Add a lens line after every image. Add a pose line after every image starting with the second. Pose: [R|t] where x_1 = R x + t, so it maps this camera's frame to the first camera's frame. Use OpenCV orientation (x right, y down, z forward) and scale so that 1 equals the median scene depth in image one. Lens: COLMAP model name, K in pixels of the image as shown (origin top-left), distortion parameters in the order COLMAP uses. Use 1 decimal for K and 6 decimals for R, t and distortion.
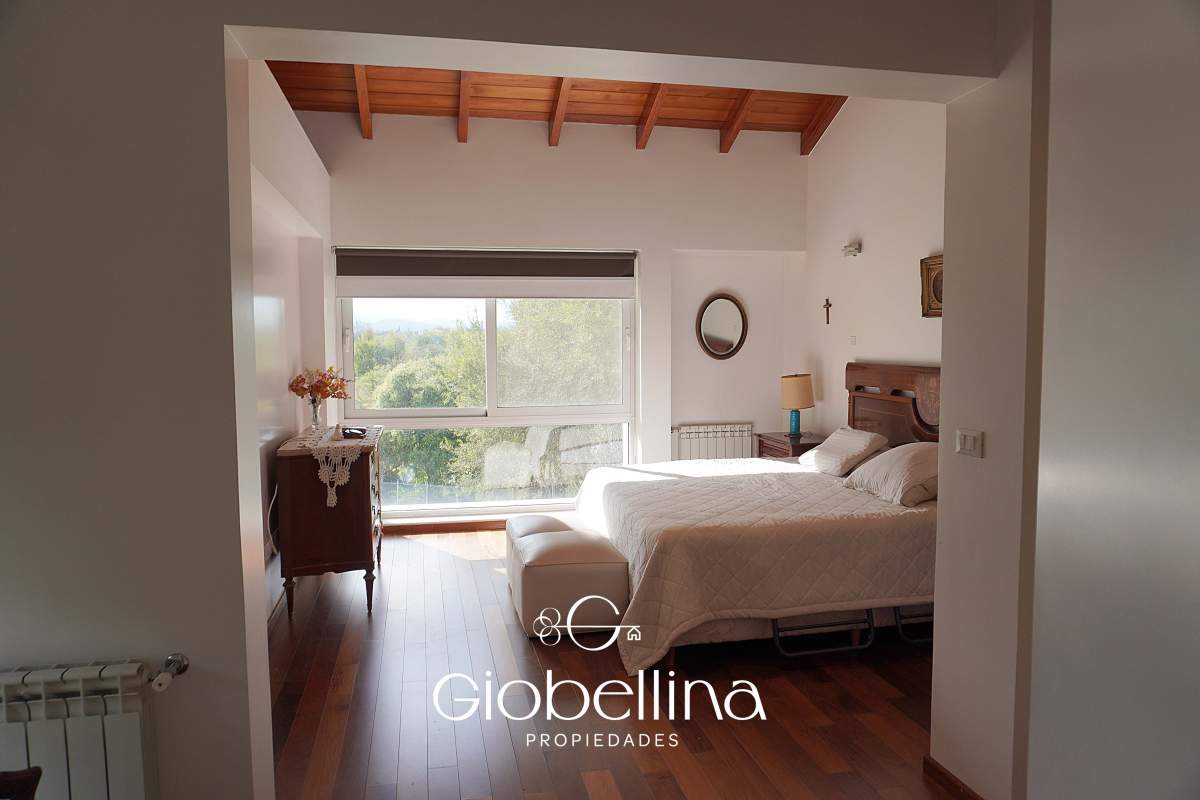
lens RADIAL K [[801.2, 0, 587.8], [0, 801.2, 400.7], [0, 0, 1]] dist [-0.057275, 0.044179]
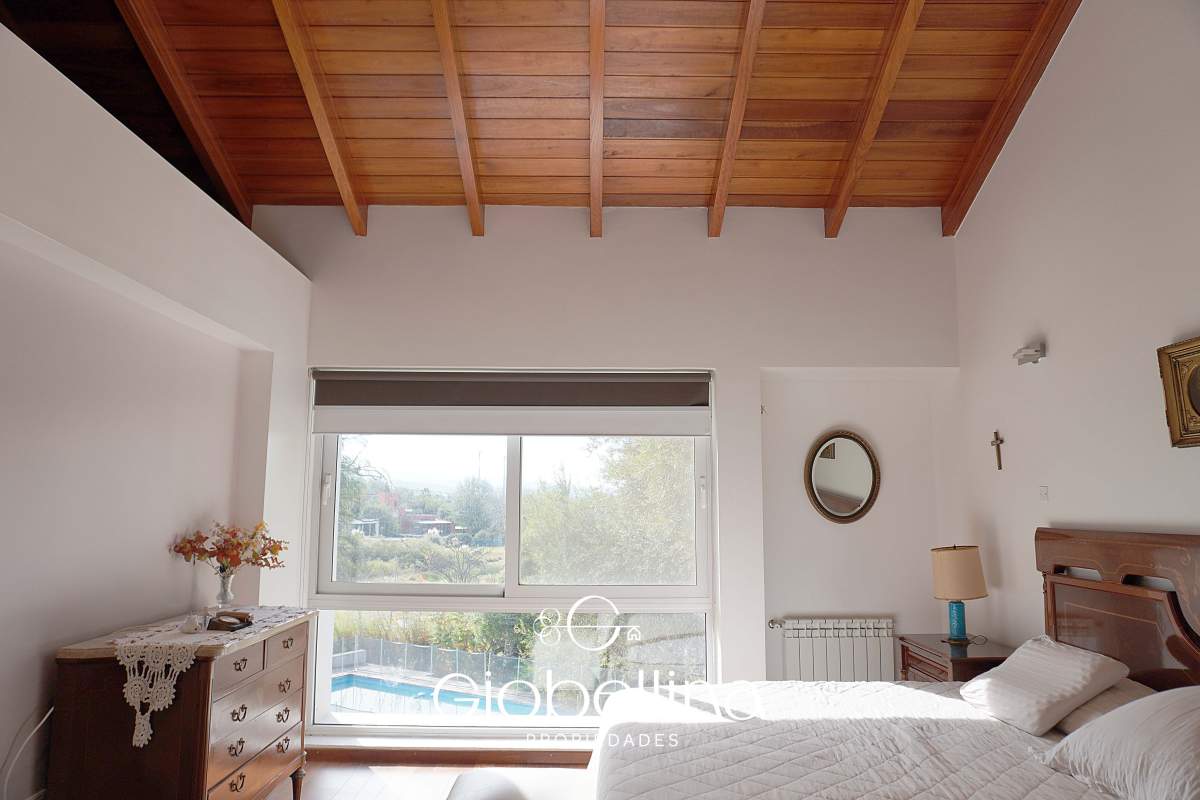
lens RADIAL K [[801.2, 0, 587.8], [0, 801.2, 400.7], [0, 0, 1]] dist [-0.057275, 0.044179]
pose [[0.980137, -0.015124, -0.197745, 0.099226], [-0.026022, 0.978660, -0.203830, -0.009420], [0.196608, 0.204927, 0.958828, 0.299901]]
